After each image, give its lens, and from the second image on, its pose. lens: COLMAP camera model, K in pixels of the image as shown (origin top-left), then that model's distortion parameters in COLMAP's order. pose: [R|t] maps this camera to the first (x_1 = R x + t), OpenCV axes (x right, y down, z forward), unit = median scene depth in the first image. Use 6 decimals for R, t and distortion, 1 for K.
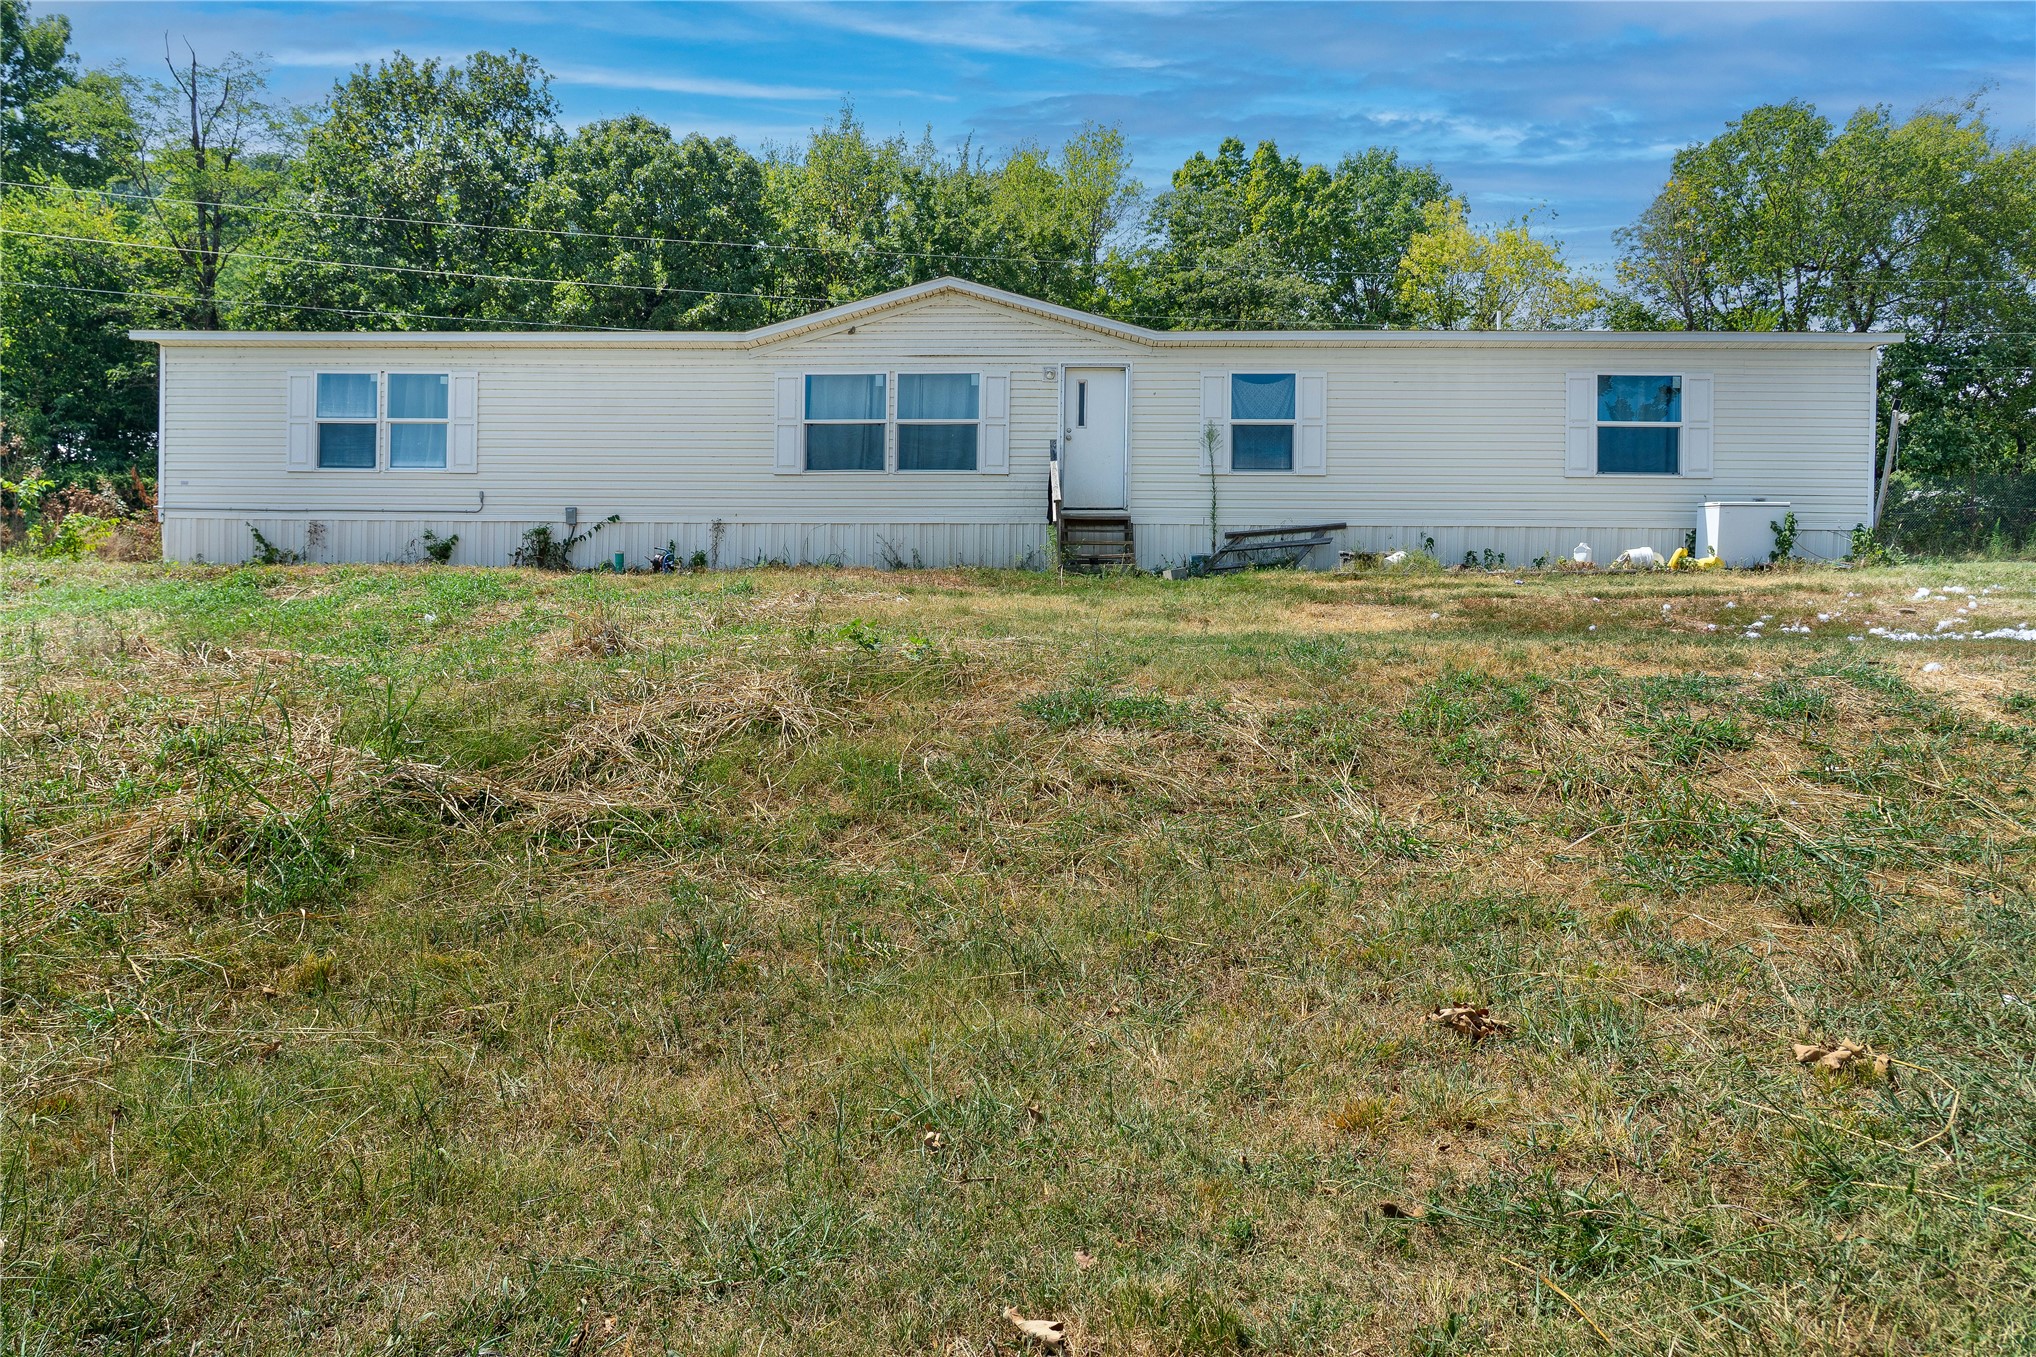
lens RADIAL K [[1384.1, 0, 1018.0], [0, 1384.1, 678.5], [0, 0, 1]] dist [-0.005694, -0.000923]
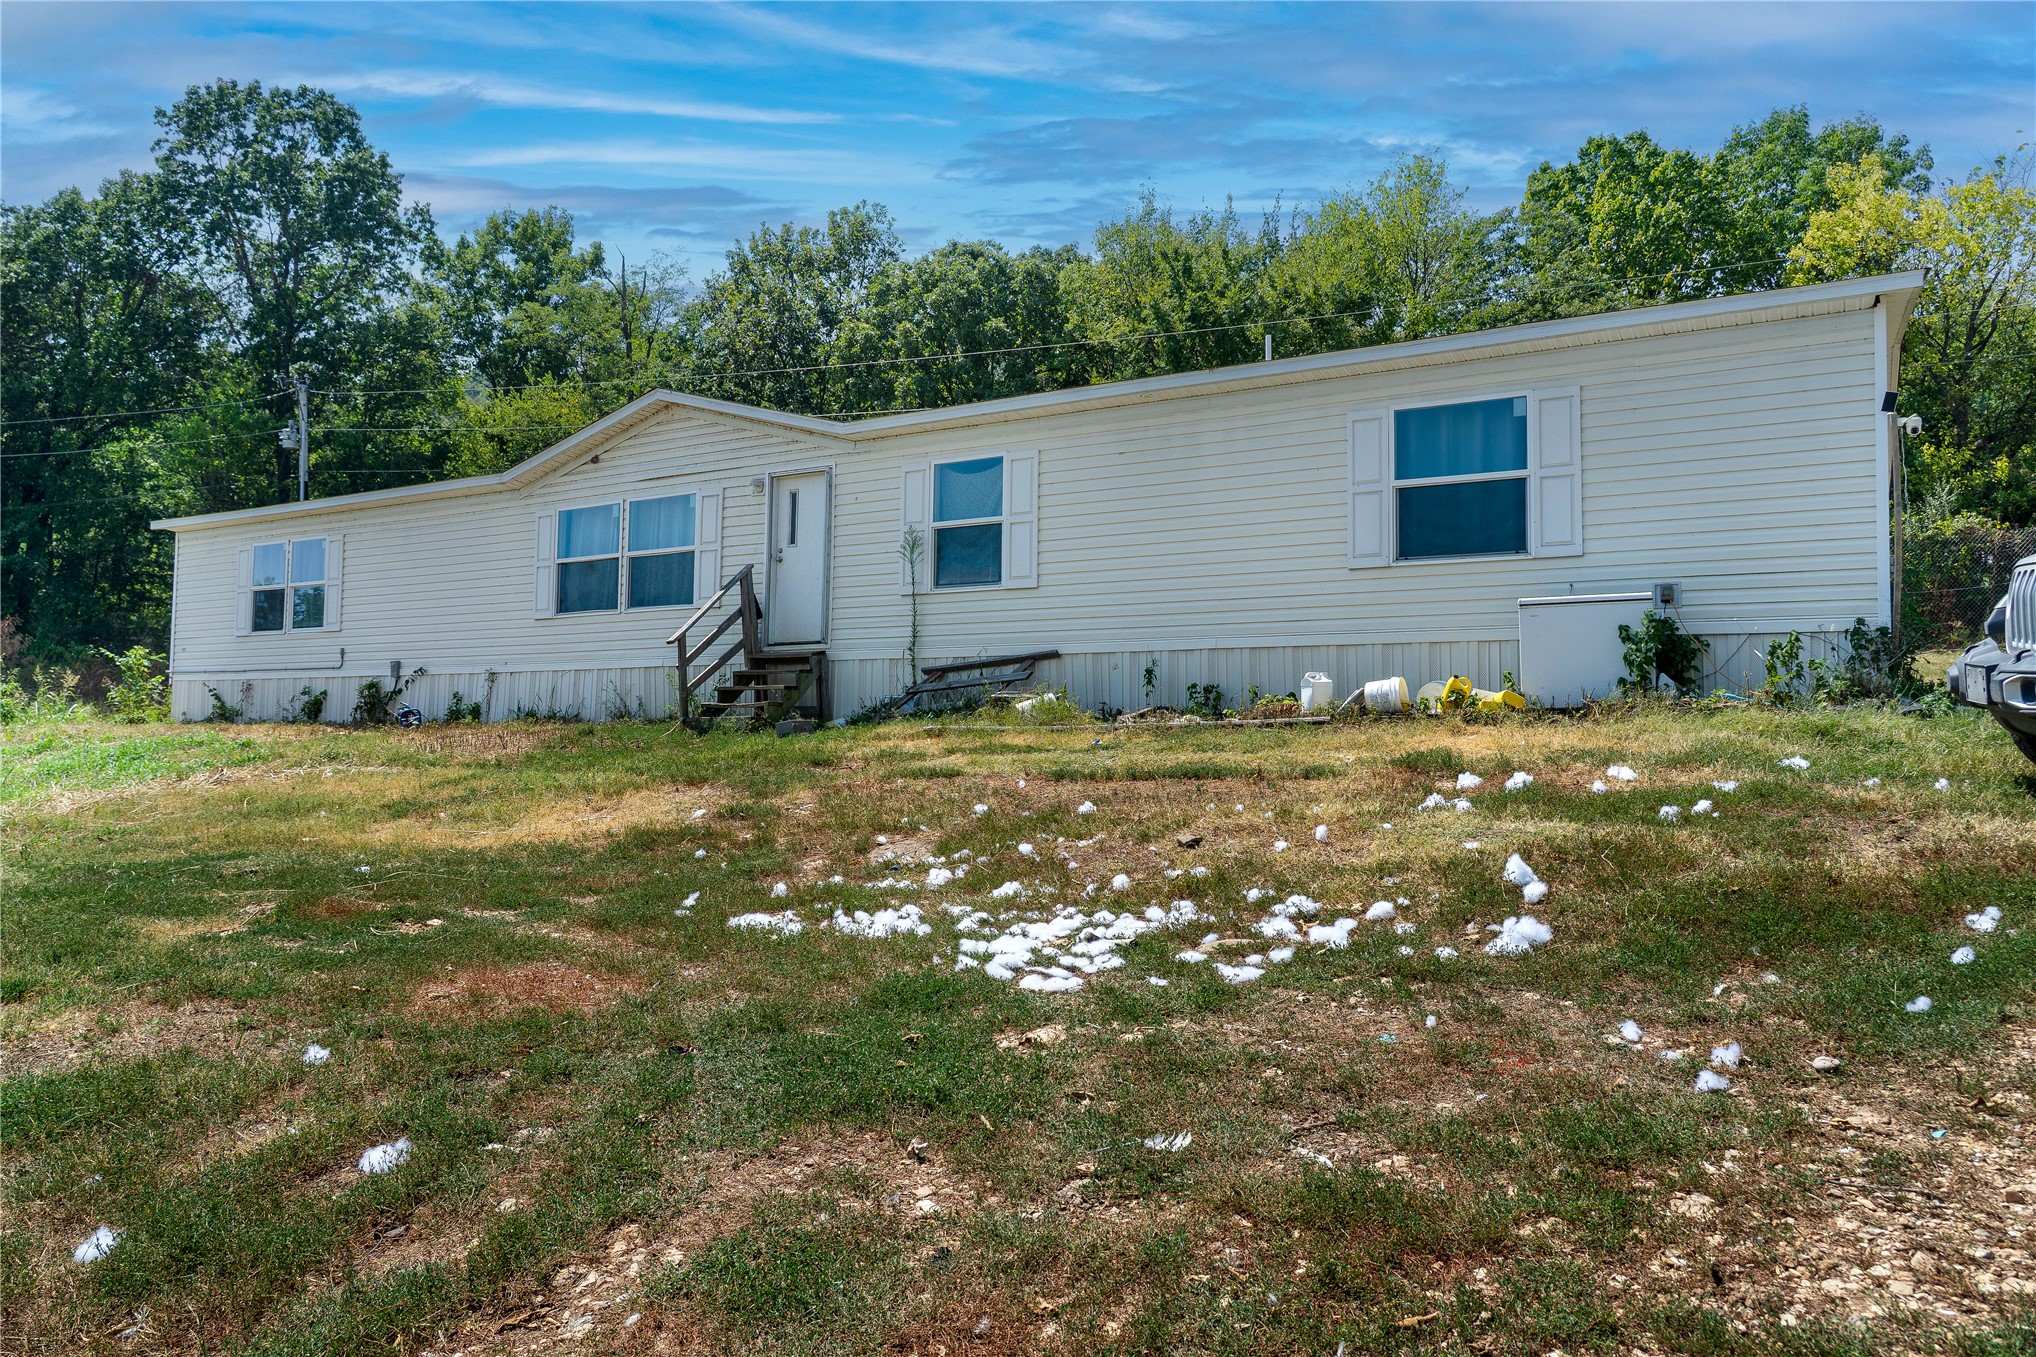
lens RADIAL K [[1384.1, 0, 1018.0], [0, 1384.1, 678.5], [0, 0, 1]] dist [-0.005694, -0.000923]
pose [[0.872685, -0.025570, -0.487614, 0.569262], [-0.005550, 0.998044, -0.062269, -0.050924], [0.488253, 0.057047, 0.870836, 0.346801]]
